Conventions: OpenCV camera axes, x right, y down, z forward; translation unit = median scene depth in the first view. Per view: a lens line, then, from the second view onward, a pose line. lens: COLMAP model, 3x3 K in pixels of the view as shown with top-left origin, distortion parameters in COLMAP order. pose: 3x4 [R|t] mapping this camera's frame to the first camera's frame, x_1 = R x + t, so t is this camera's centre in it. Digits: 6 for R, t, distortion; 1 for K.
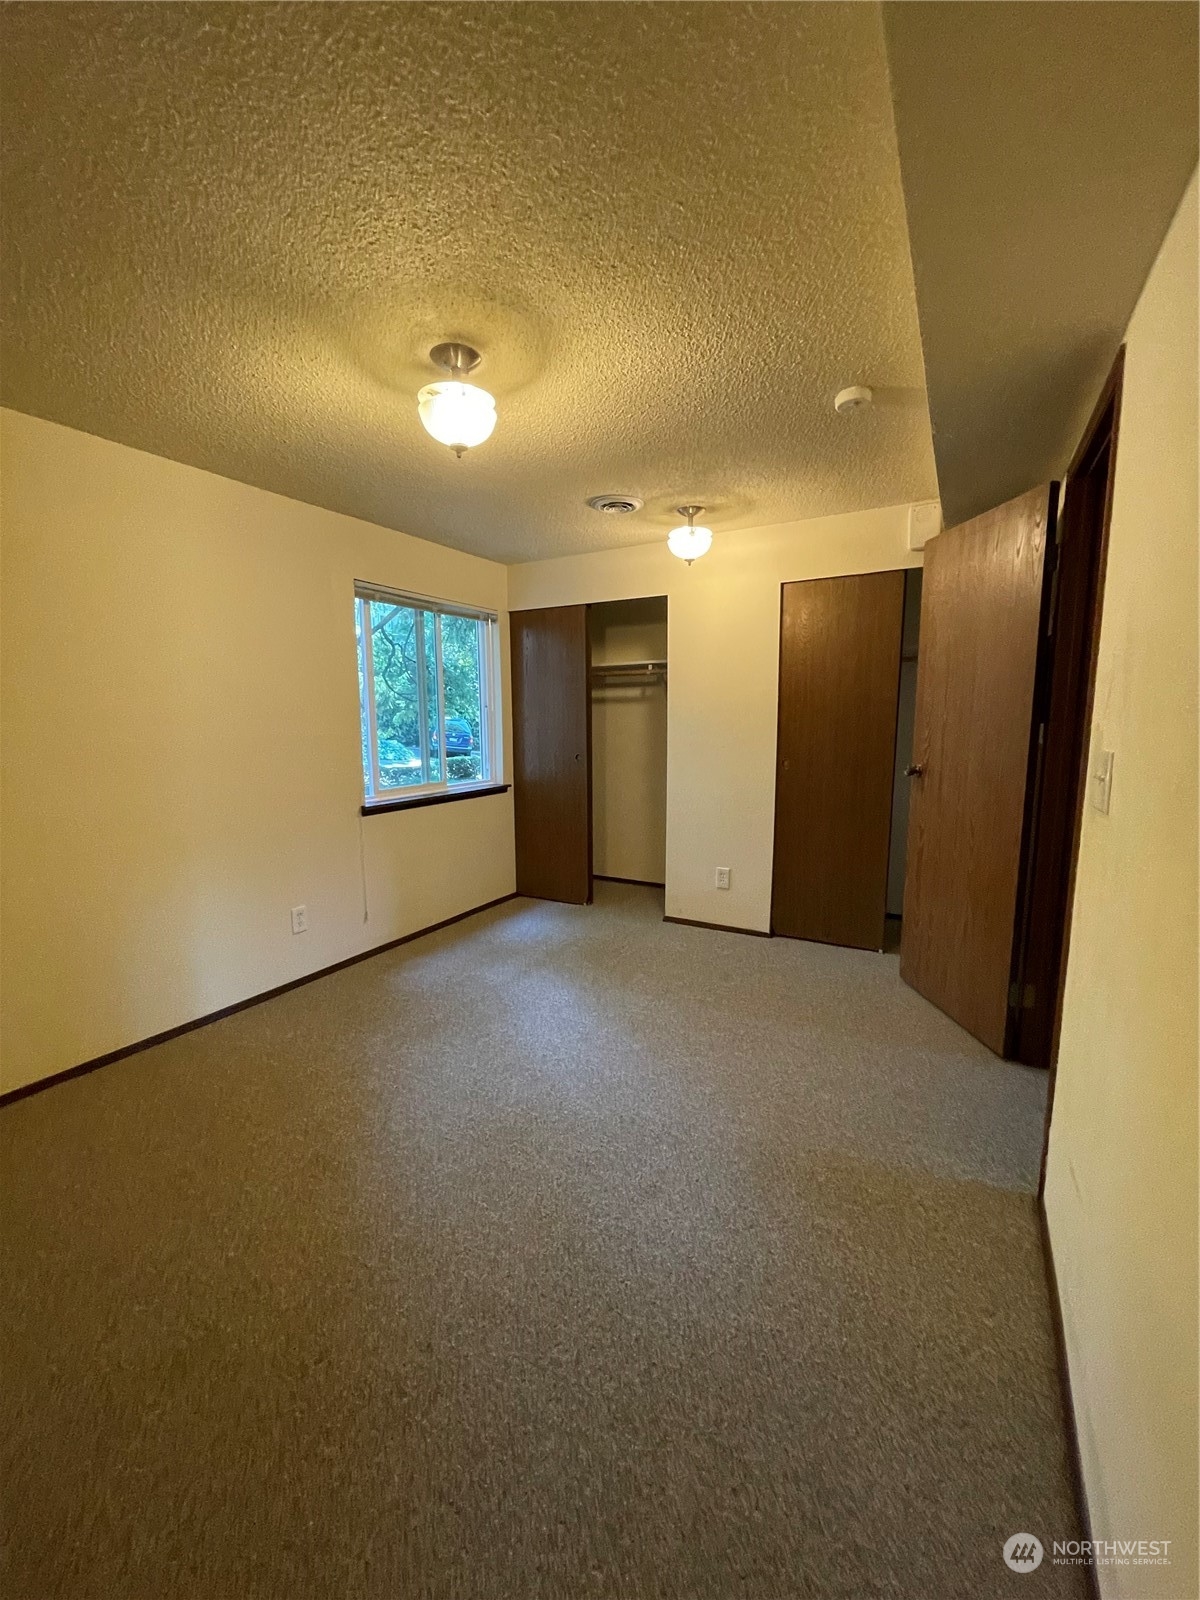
lens RADIAL K [[640.7, 0, 598.3], [0, 640.7, 804.3], [0, 0, 1]] dist [-0.007369, 0.001684]
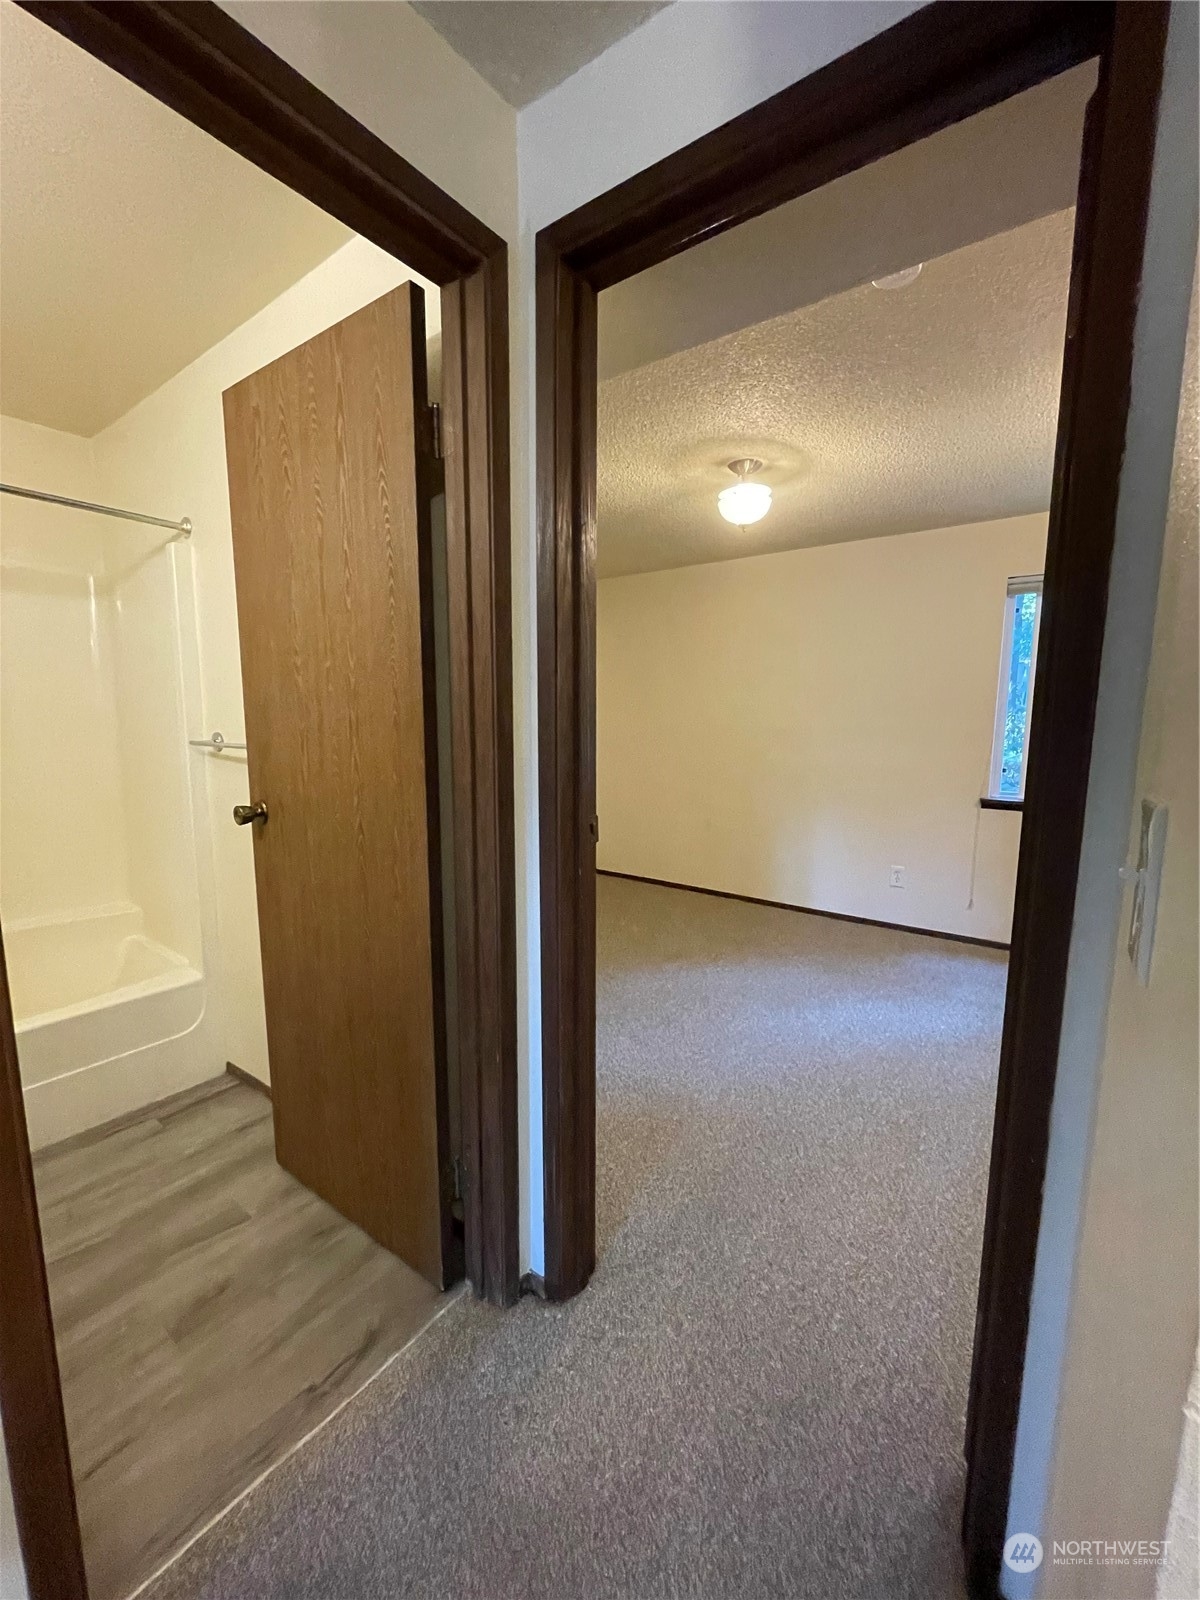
lens RADIAL K [[640.7, 0, 598.3], [0, 640.7, 802.7], [0, 0, 1]] dist [-0.007369, 0.001684]
pose [[-0.132066, 0.138237, -0.981554, 0.796683], [-0.136981, 0.978182, 0.156193, -0.072250], [0.981731, 0.155082, -0.110248, 0.549343]]
